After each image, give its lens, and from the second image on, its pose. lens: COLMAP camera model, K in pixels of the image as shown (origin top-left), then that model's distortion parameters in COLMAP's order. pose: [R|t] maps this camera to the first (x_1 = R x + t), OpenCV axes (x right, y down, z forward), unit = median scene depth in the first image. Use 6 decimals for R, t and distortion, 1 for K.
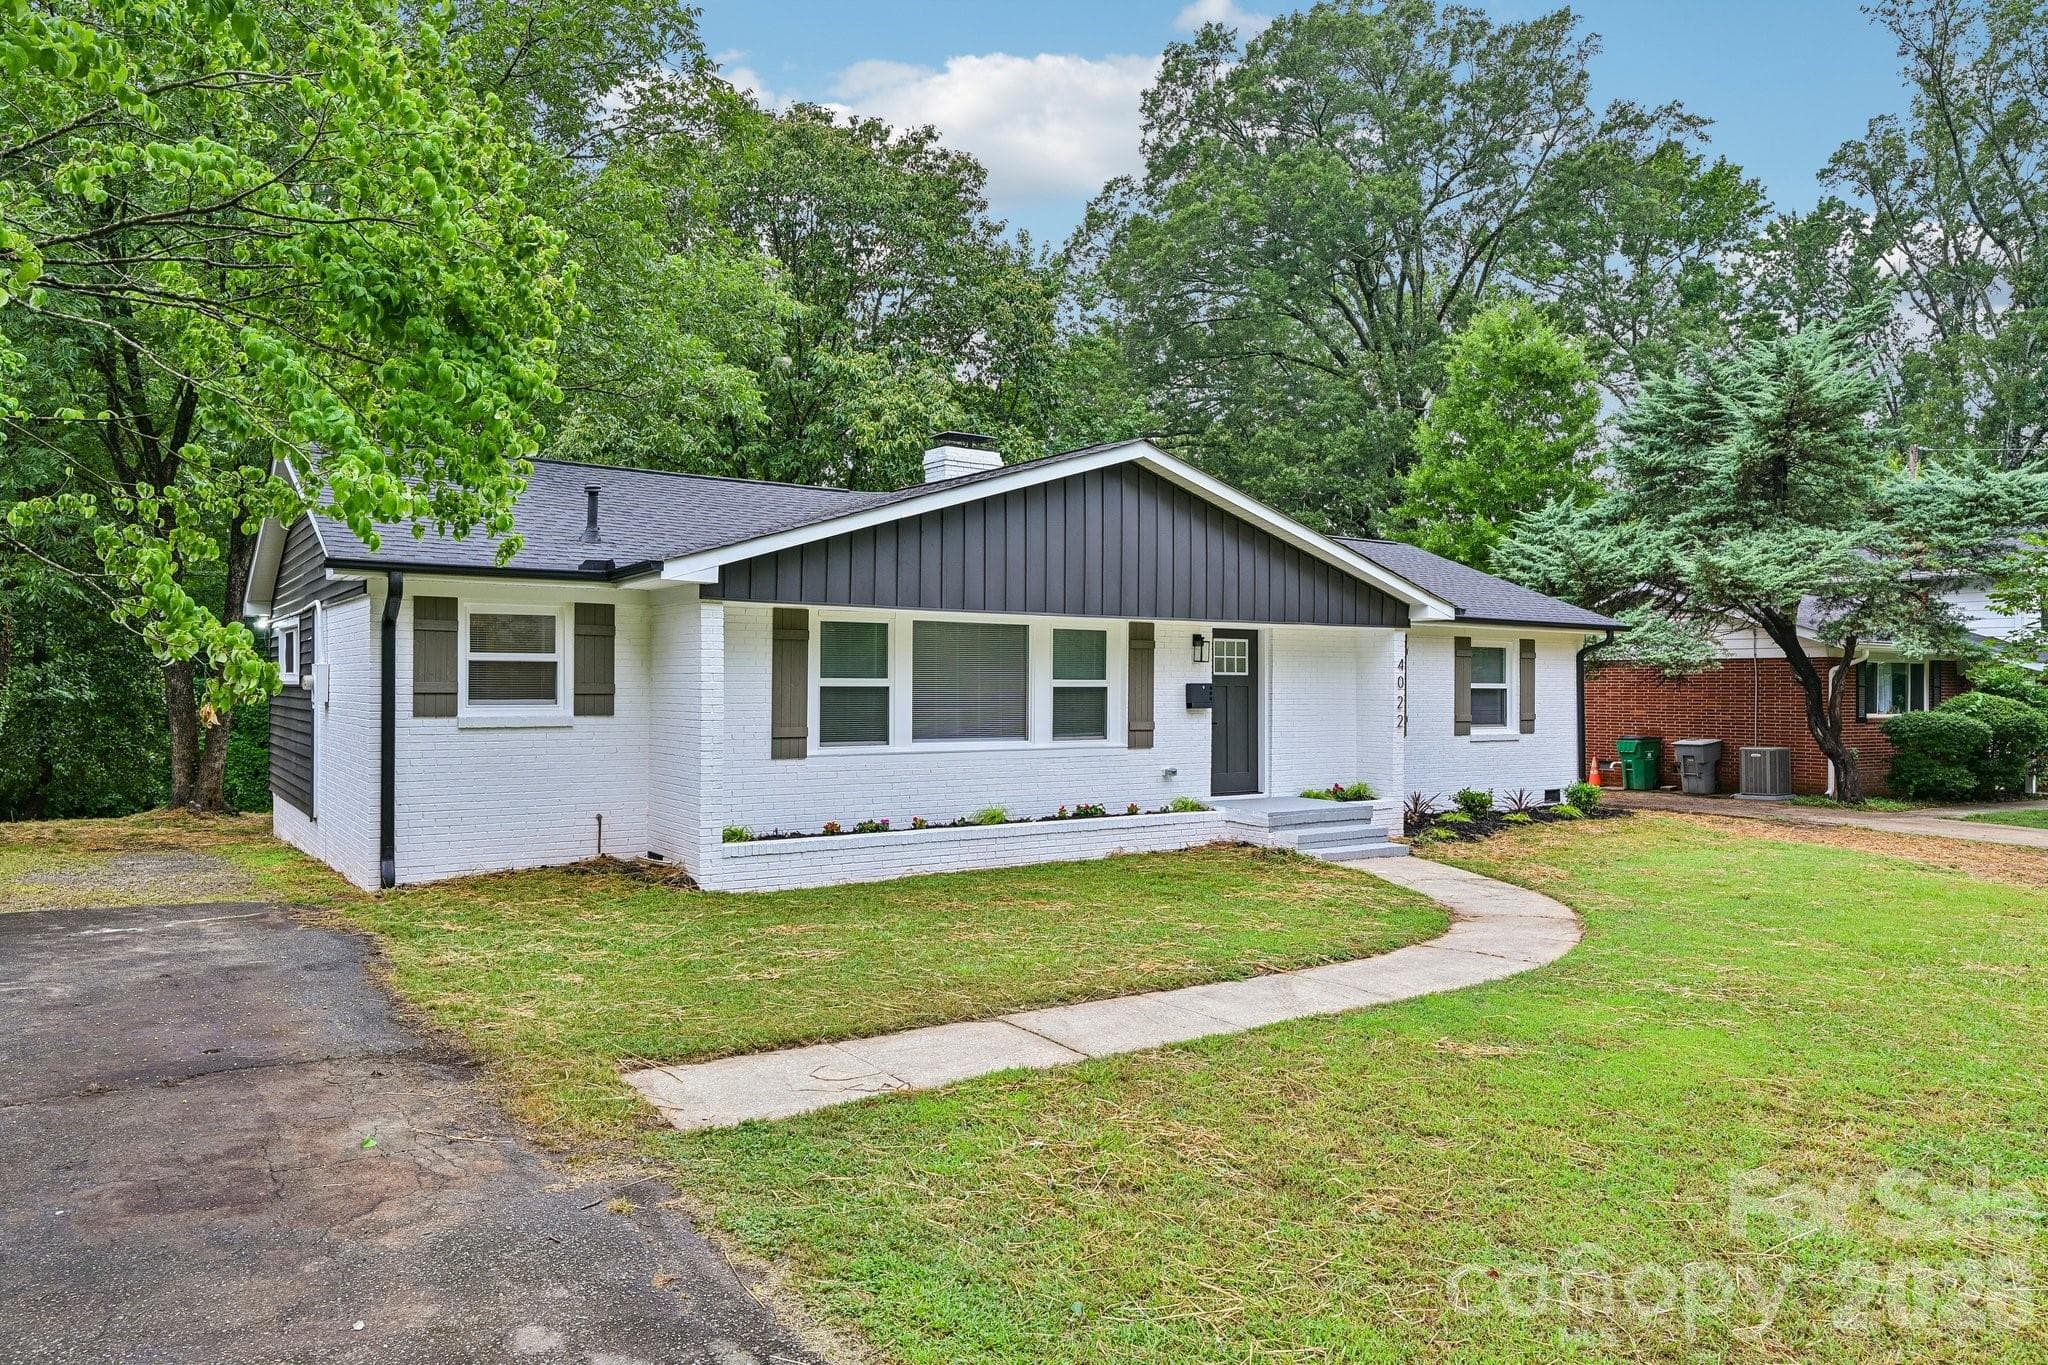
lens RADIAL K [[1332.6, 0, 1045.3], [0, 1332.6, 690.8], [0, 0, 1]] dist [-0.002638, -0.000245]
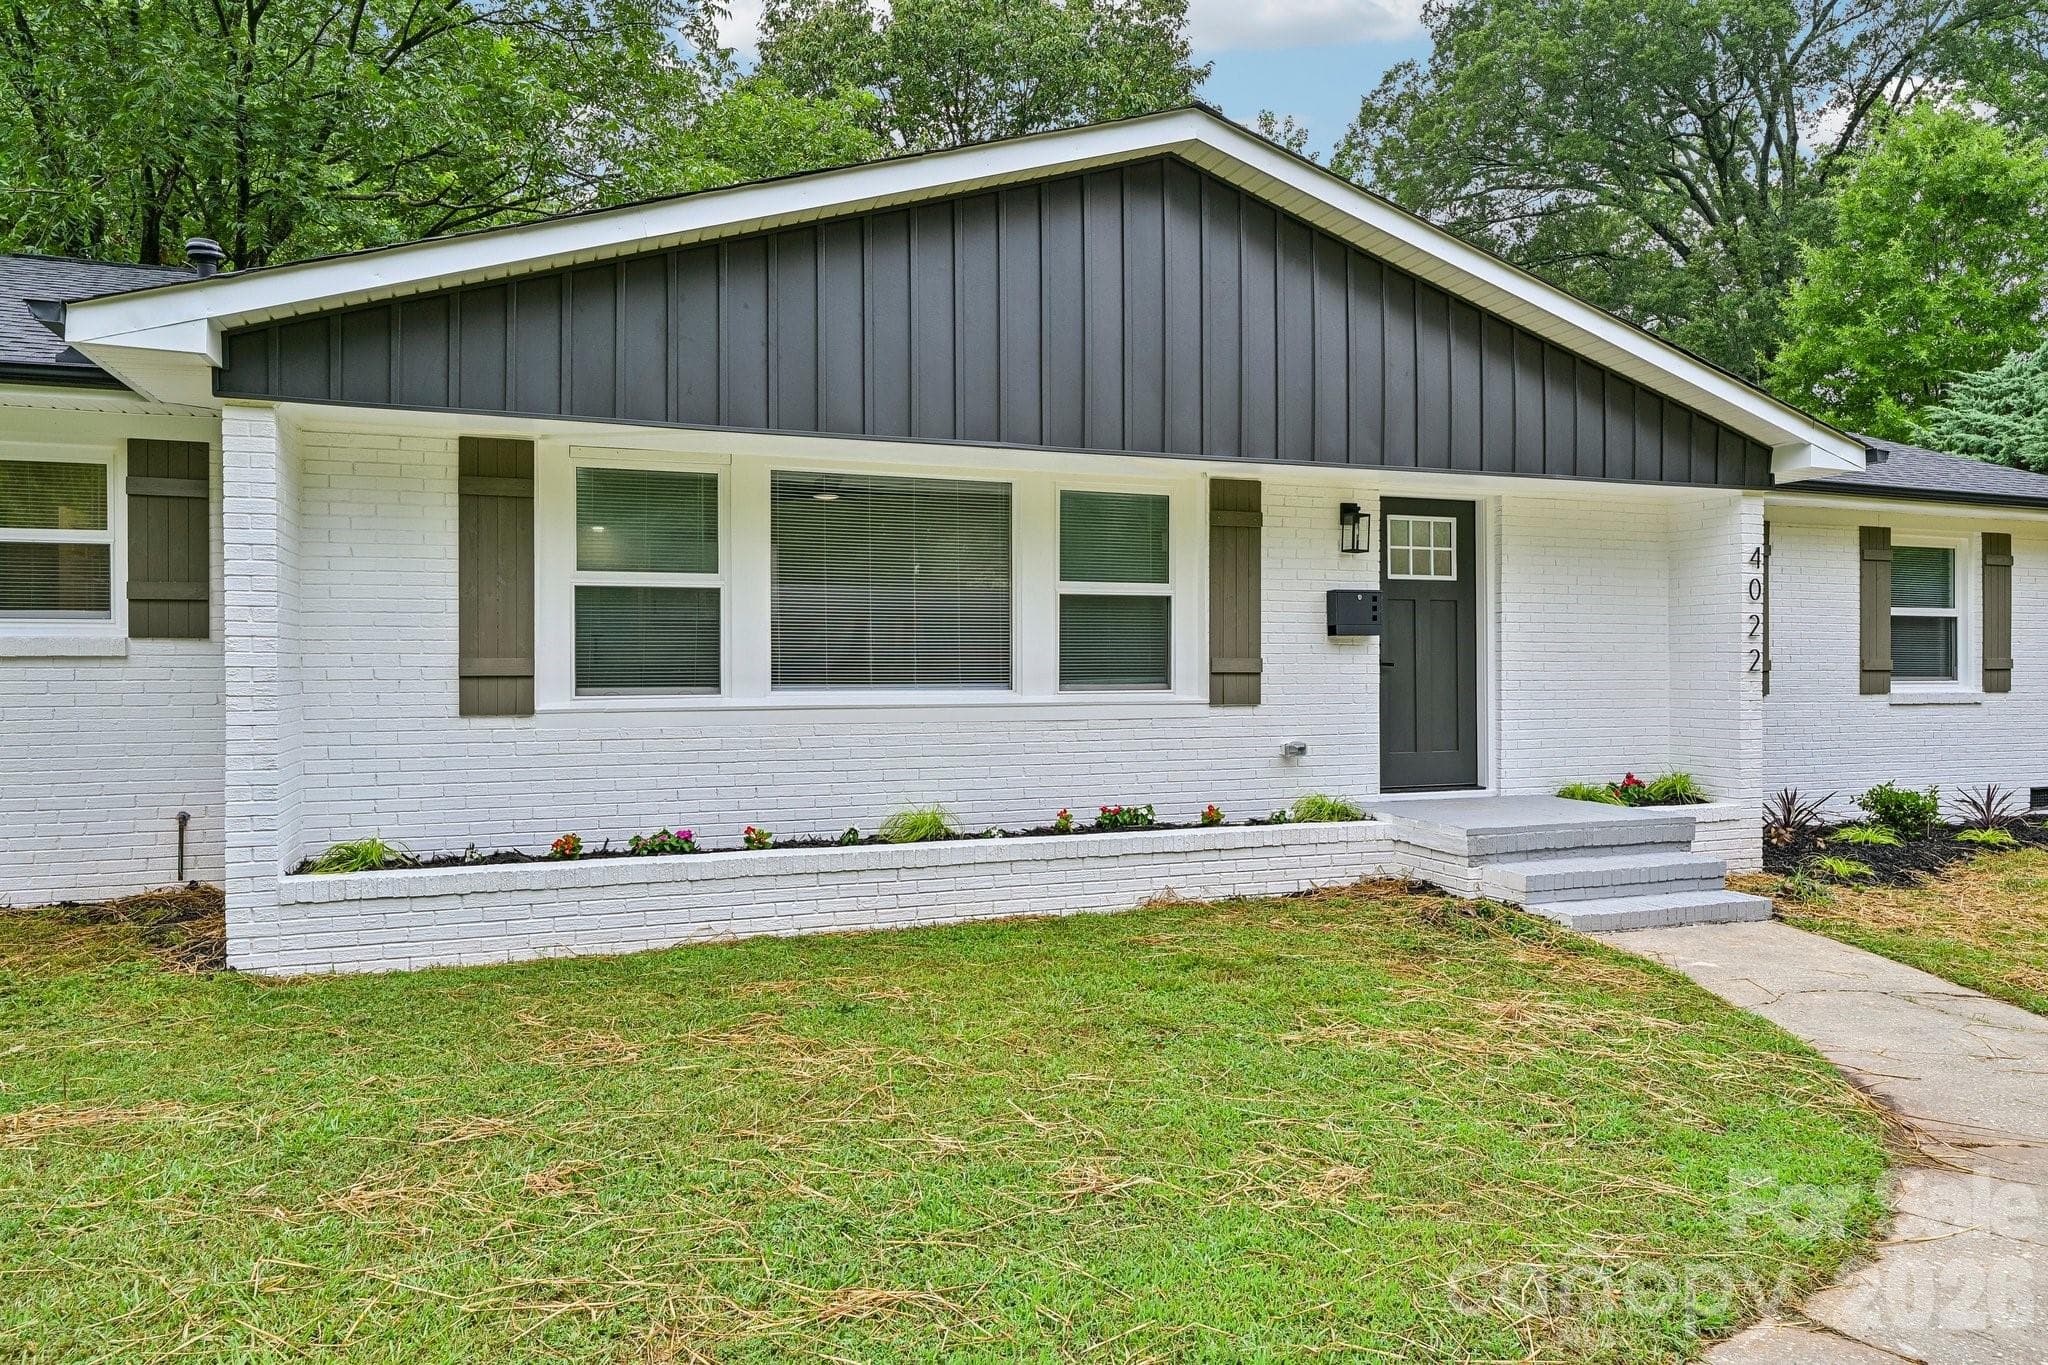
lens RADIAL K [[1332.6, 0, 1014.9], [0, 1332.6, 683.1], [0, 0, 1]] dist [-0.002638, -0.000245]
pose [[0.967528, -0.005706, -0.252699, 0.121479], [0.007231, 0.999961, 0.005109, 0.029757], [0.252660, -0.006771, 0.967531, 0.433561]]
